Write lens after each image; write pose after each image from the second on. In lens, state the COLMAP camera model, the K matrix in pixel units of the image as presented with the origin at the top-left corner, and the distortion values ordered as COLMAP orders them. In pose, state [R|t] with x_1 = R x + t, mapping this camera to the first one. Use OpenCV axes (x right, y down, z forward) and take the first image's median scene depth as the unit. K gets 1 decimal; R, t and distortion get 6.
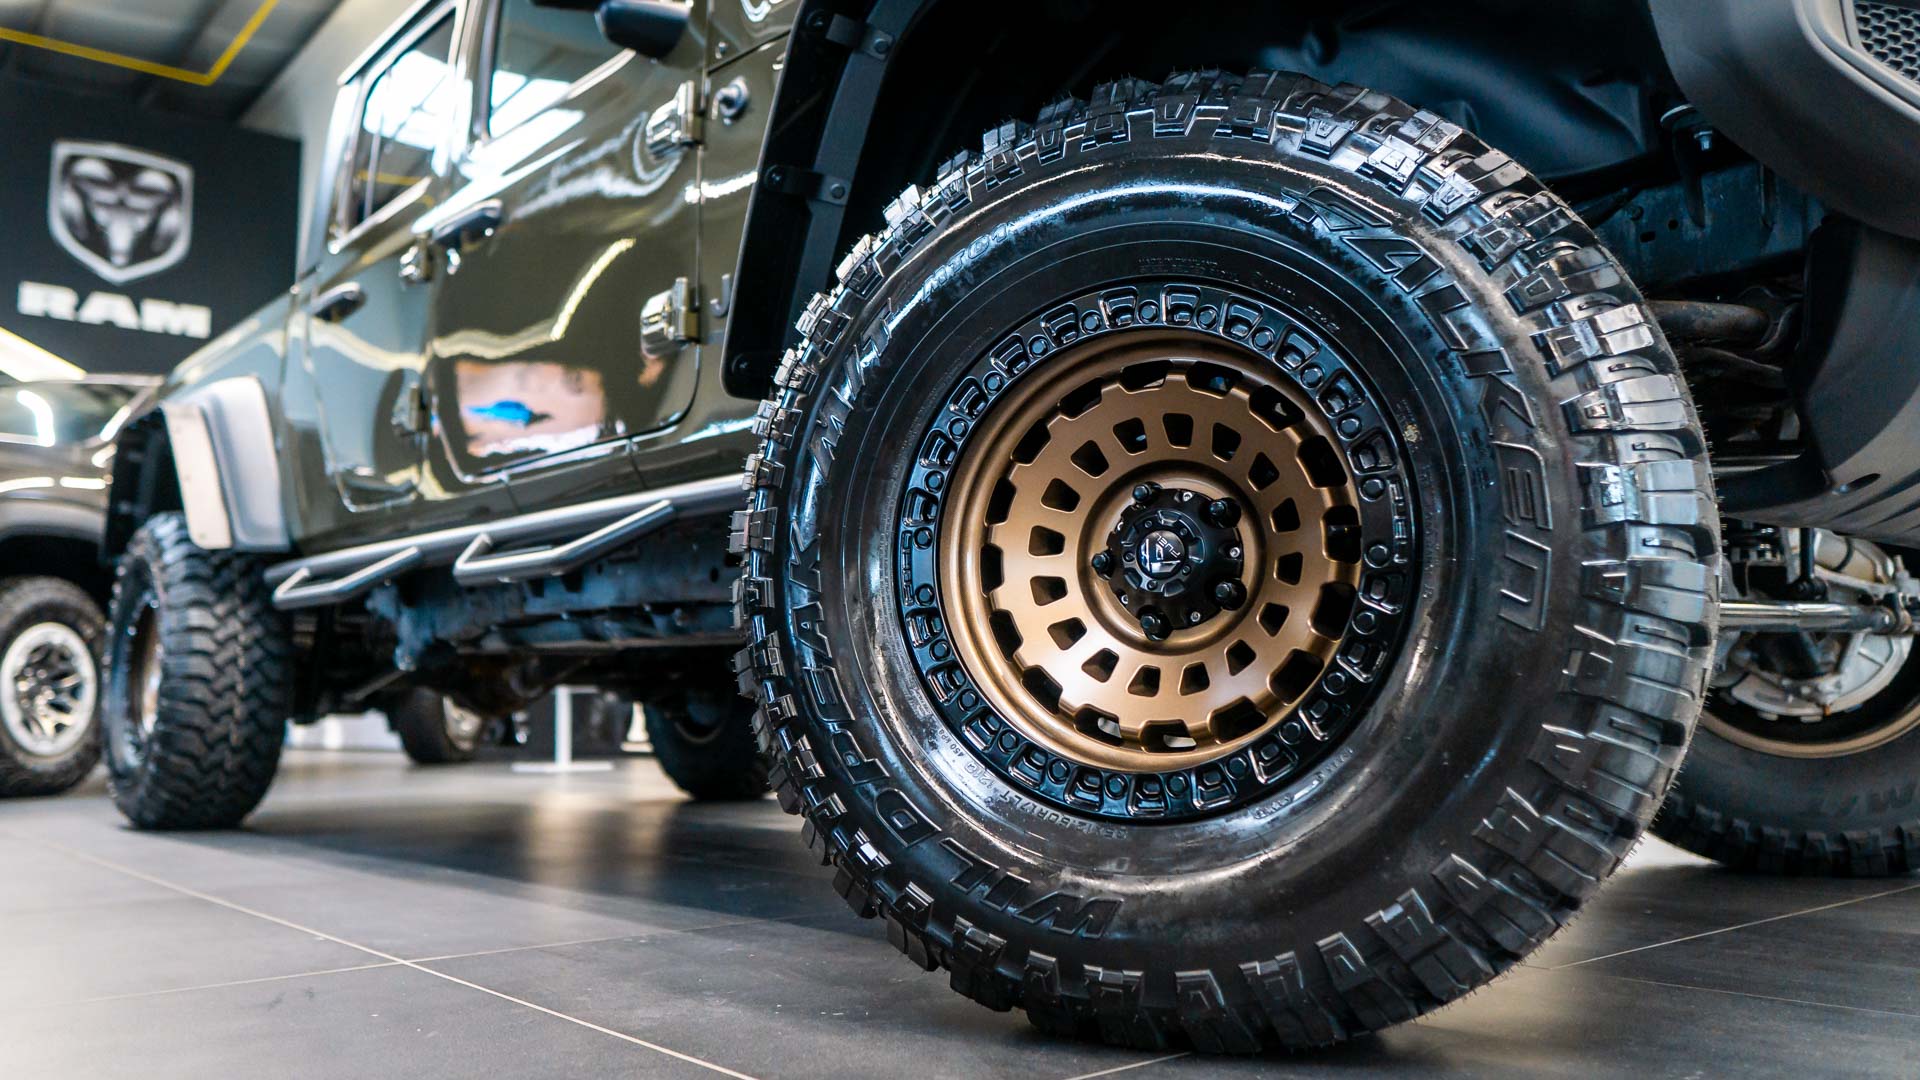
lens RADIAL K [[1530.0, 0, 956.8], [0, 1530.0, 536.5], [0, 0, 1]] dist [-0.032408, -0.004094]
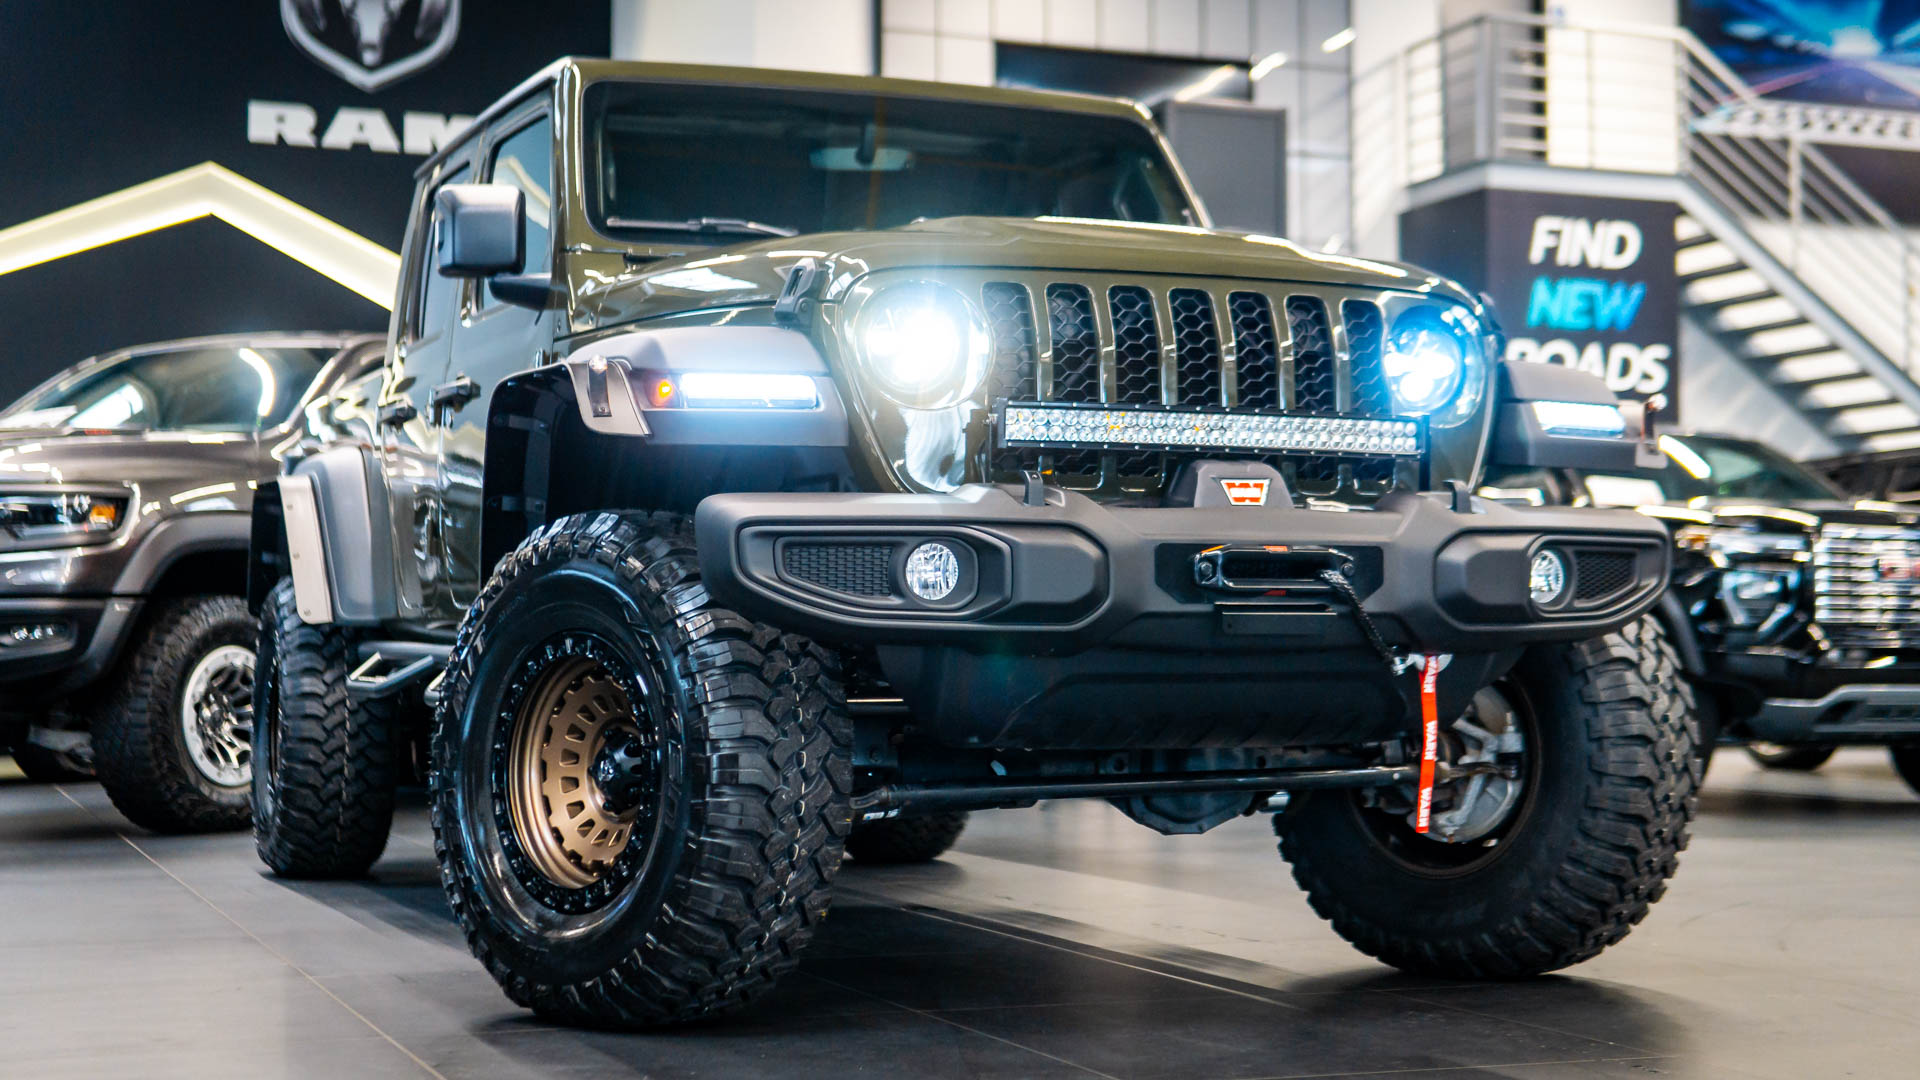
lens RADIAL K [[2782.6, 0, 1003.4], [0, 2782.6, 507.1], [0, 0, 1]] dist [-0.007189, -0.446829]
pose [[0.952072, -0.003975, -0.305848, 0.568003], [0.021710, 0.998272, 0.054607, -0.167724], [0.305102, -0.058630, 0.950513, -0.712391]]
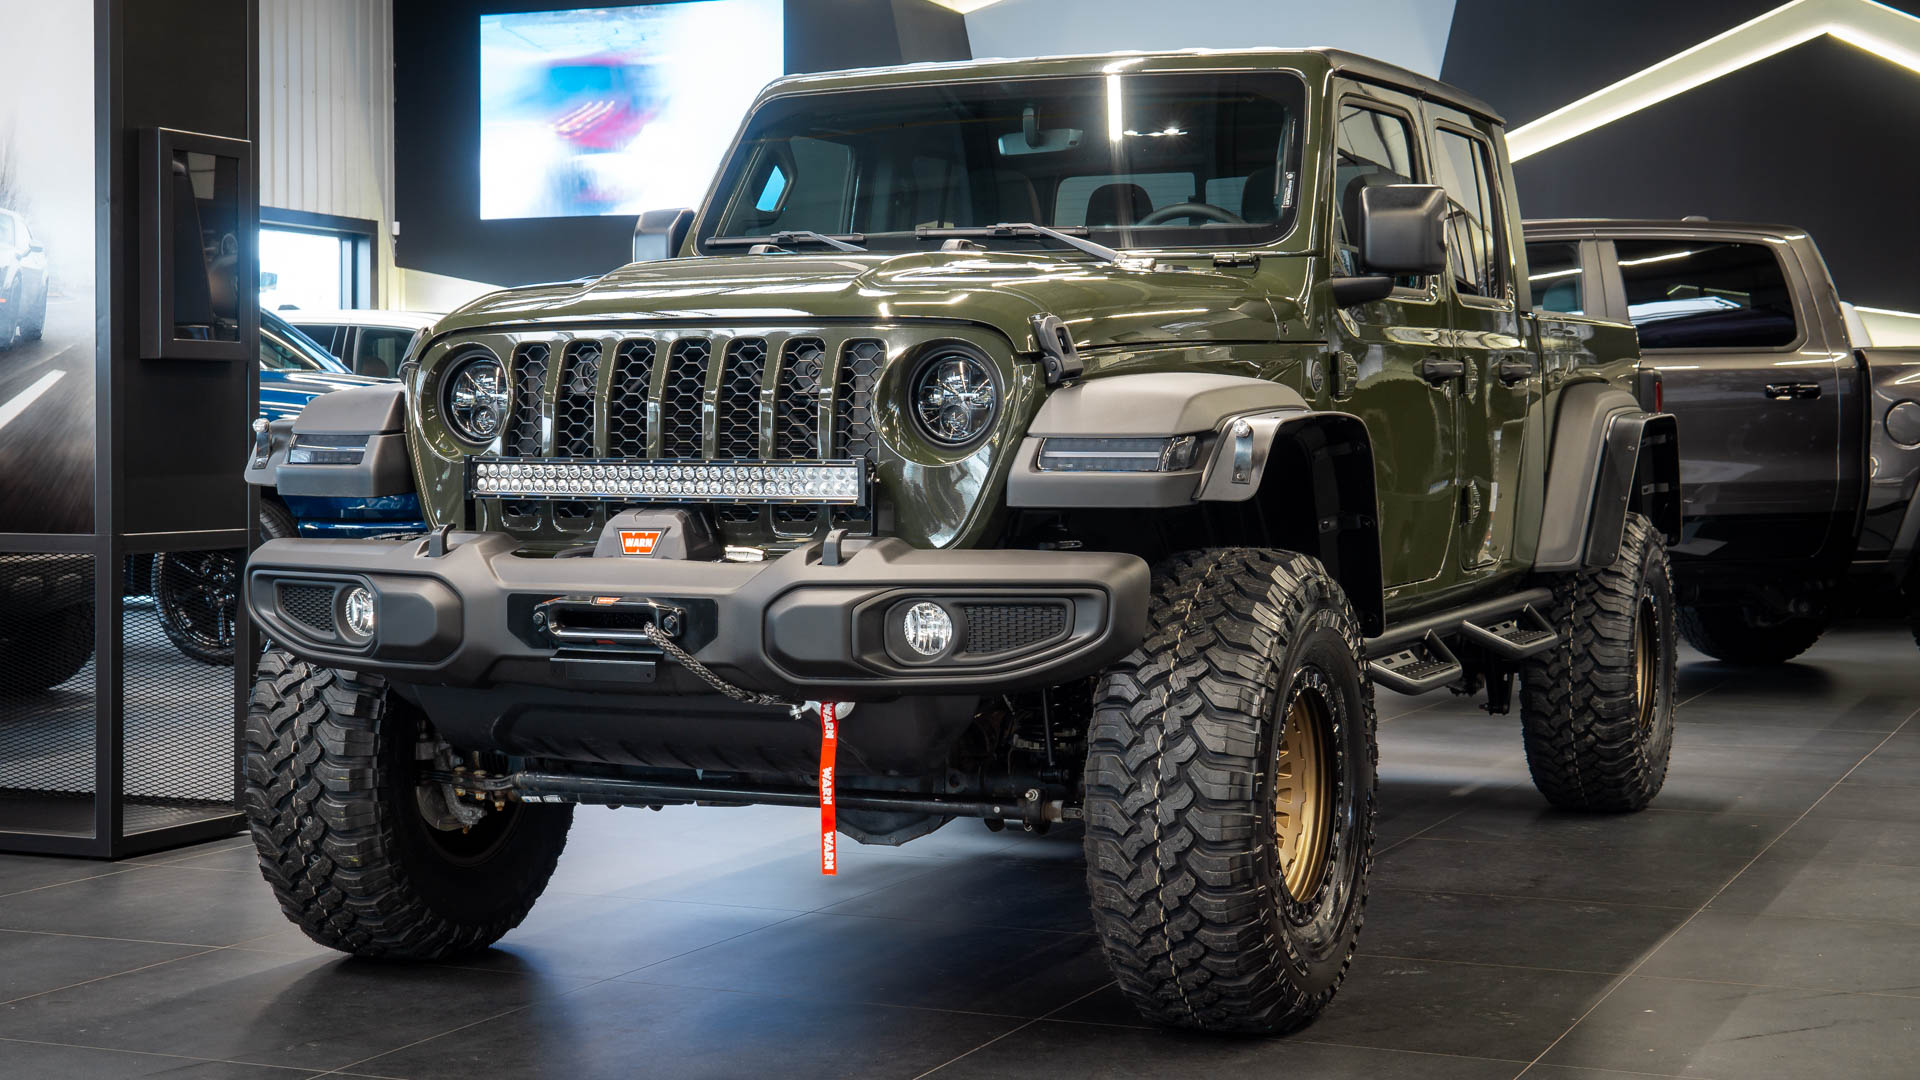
lens RADIAL K [[2933.1, 0, 960.0], [0, 2933.1, 540.0], [0, 0, 1]] dist [0.008072, -0.010087]
pose [[0.457507, 0.046474, -0.887991, 1.526638], [0.086869, 0.991521, 0.096648, -0.222551], [0.884953, -0.121356, 0.449591, -0.040200]]
